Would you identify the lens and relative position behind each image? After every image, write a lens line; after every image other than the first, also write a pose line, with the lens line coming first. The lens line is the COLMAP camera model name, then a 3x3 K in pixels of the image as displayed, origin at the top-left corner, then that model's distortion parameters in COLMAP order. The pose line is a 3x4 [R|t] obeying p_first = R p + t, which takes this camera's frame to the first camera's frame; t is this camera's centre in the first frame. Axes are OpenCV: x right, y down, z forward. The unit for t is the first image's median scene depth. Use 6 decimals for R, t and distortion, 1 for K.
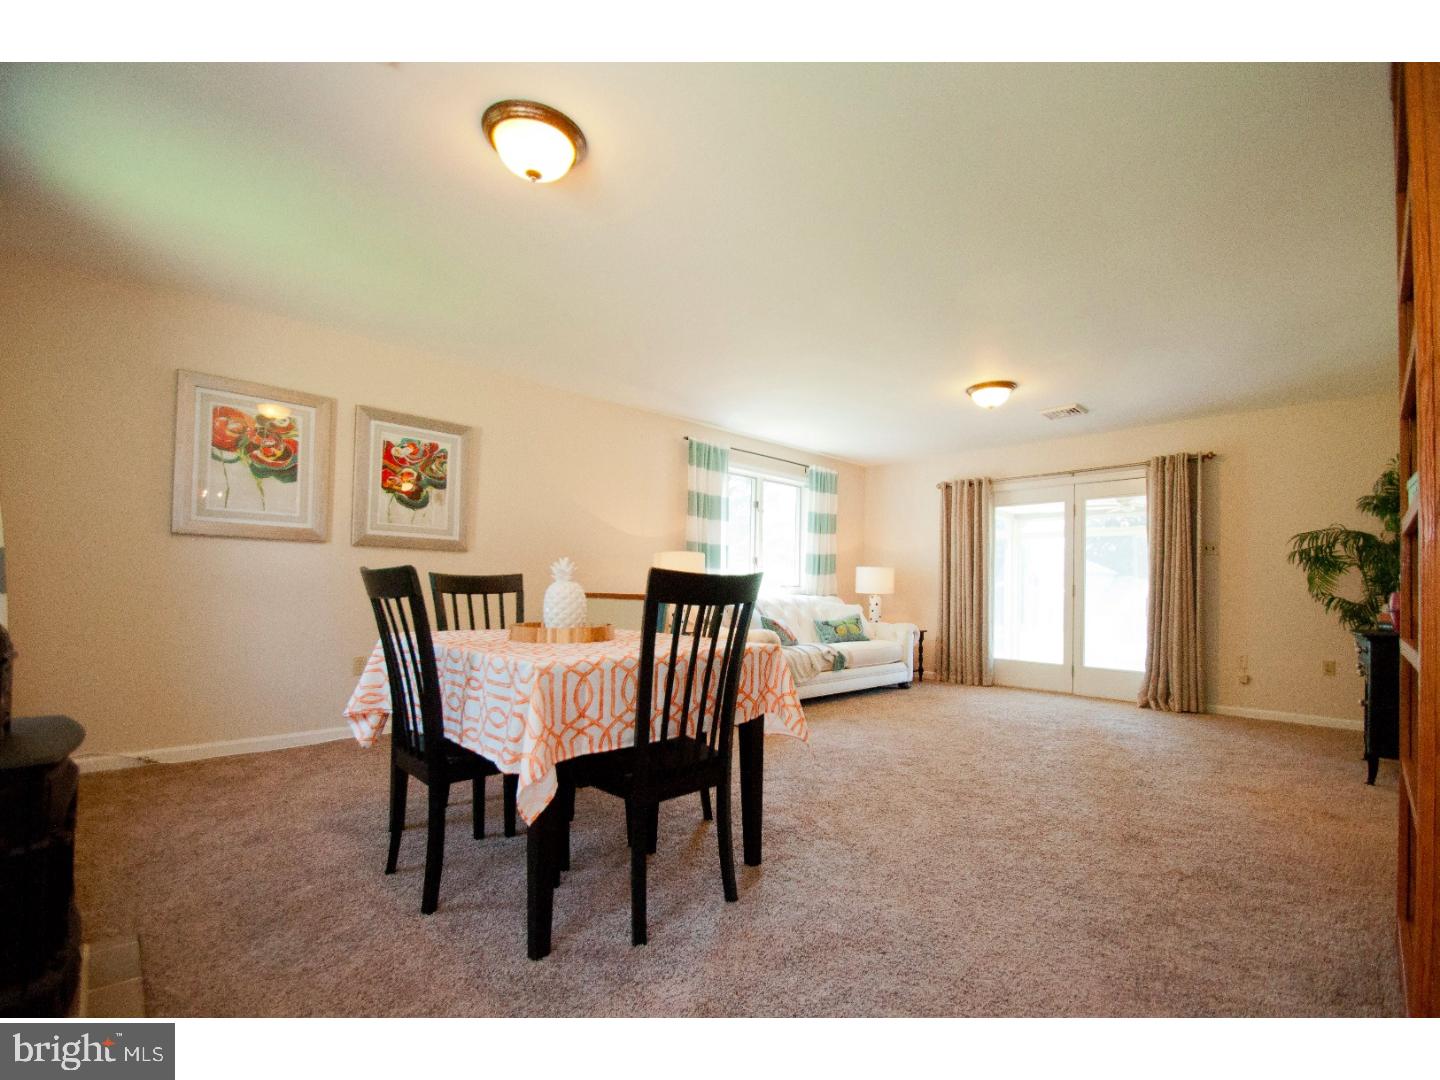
lens RADIAL K [[628.9, 0, 712.2], [0, 628.9, 576.7], [0, 0, 1]] dist [-0.000429, -0.011897]
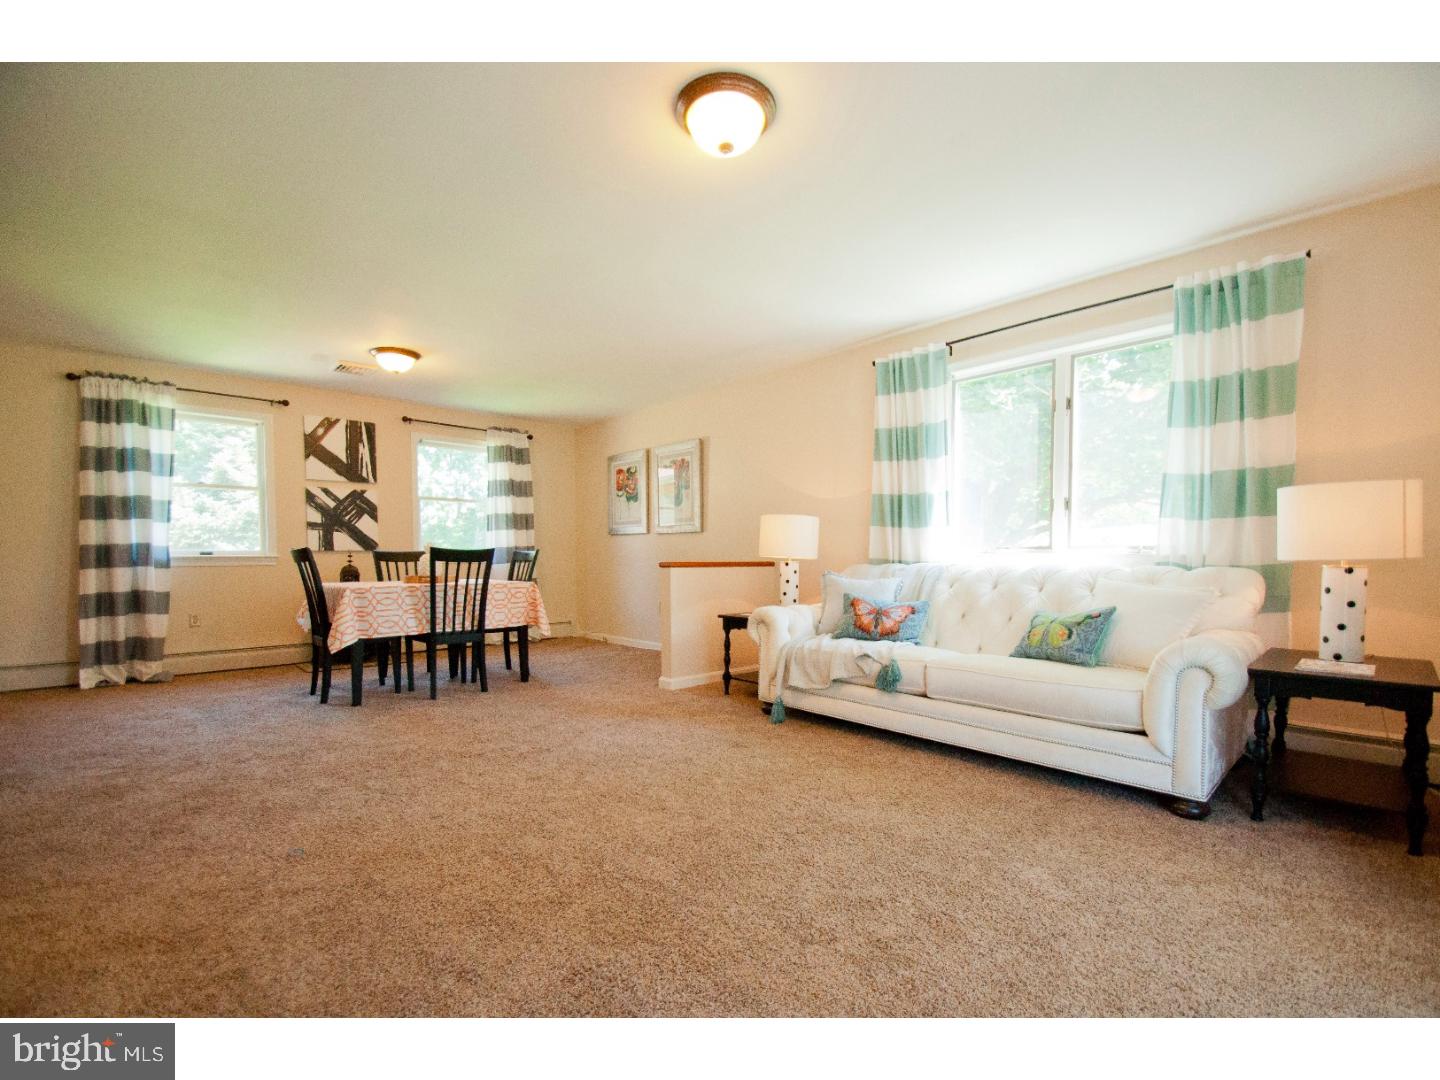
lens RADIAL K [[626.6, 0, 719.3], [0, 626.6, 574.3], [0, 0, 1]] dist [-0.007499, -0.000139]
pose [[0.002391, 0.011870, -0.999927, 0.711685], [0.023432, 0.999654, 0.011923, 0.026563], [0.999723, -0.023458, 0.002112, 0.770362]]
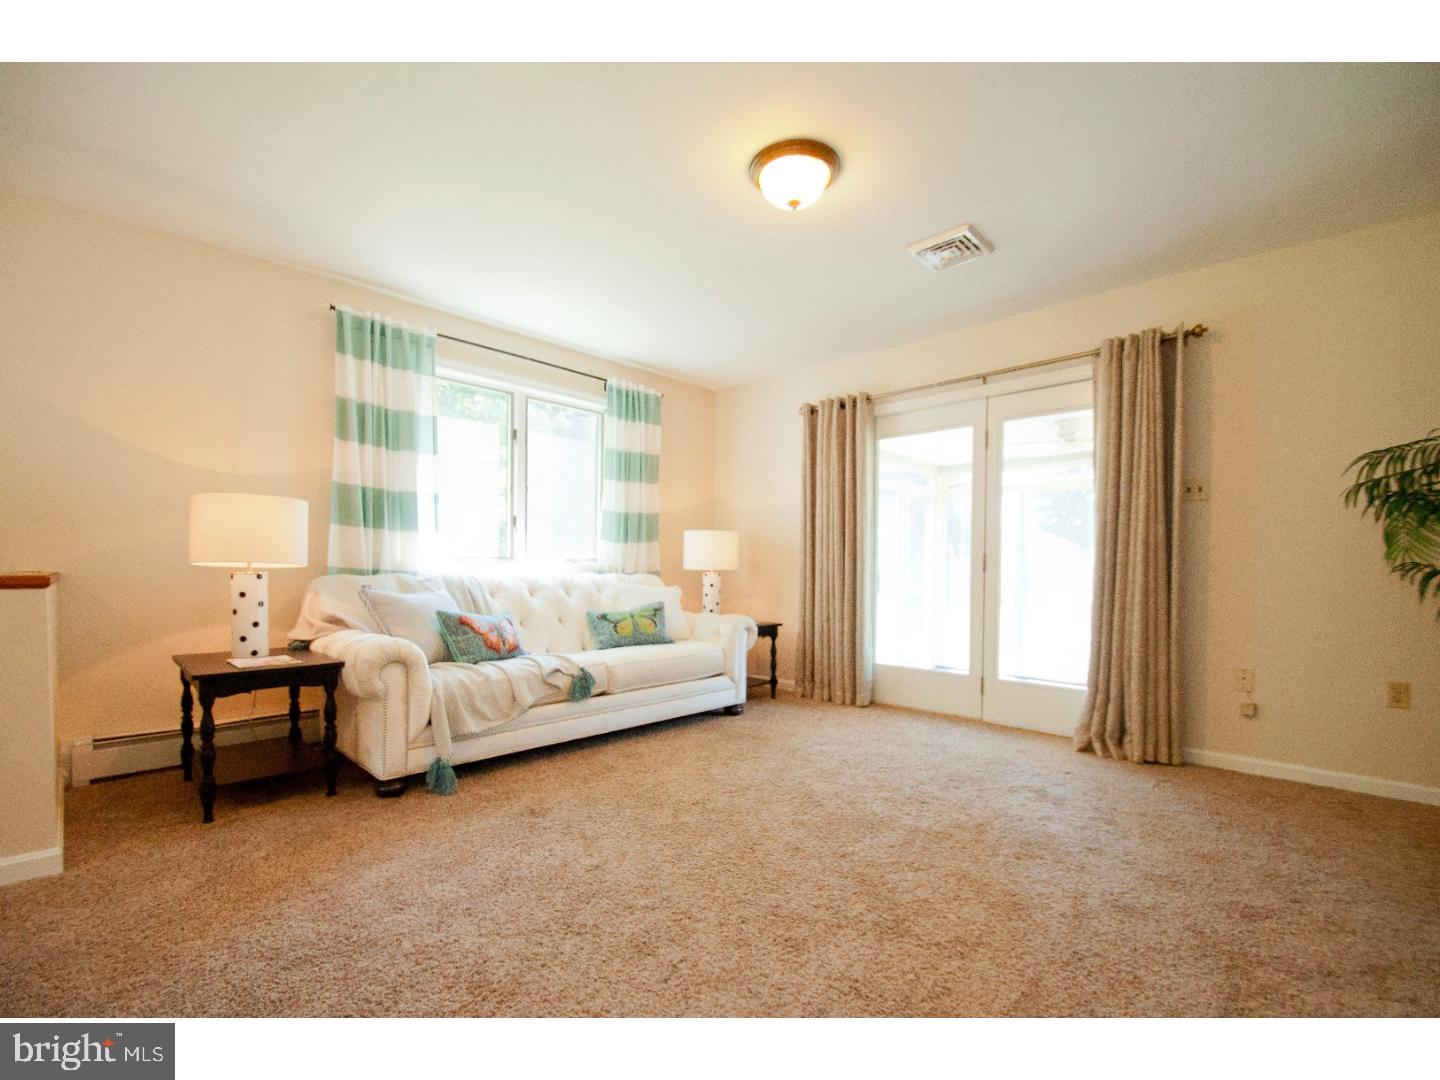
lens RADIAL K [[626.6, 0, 719.3], [0, 626.6, 574.3], [0, 0, 1]] dist [-0.007499, -0.000139]
pose [[0.998846, -0.007408, 0.047444, 0.279512], [0.005914, 0.999485, 0.031545, 0.012387], [-0.047653, -0.031228, 0.998376, 0.378403]]
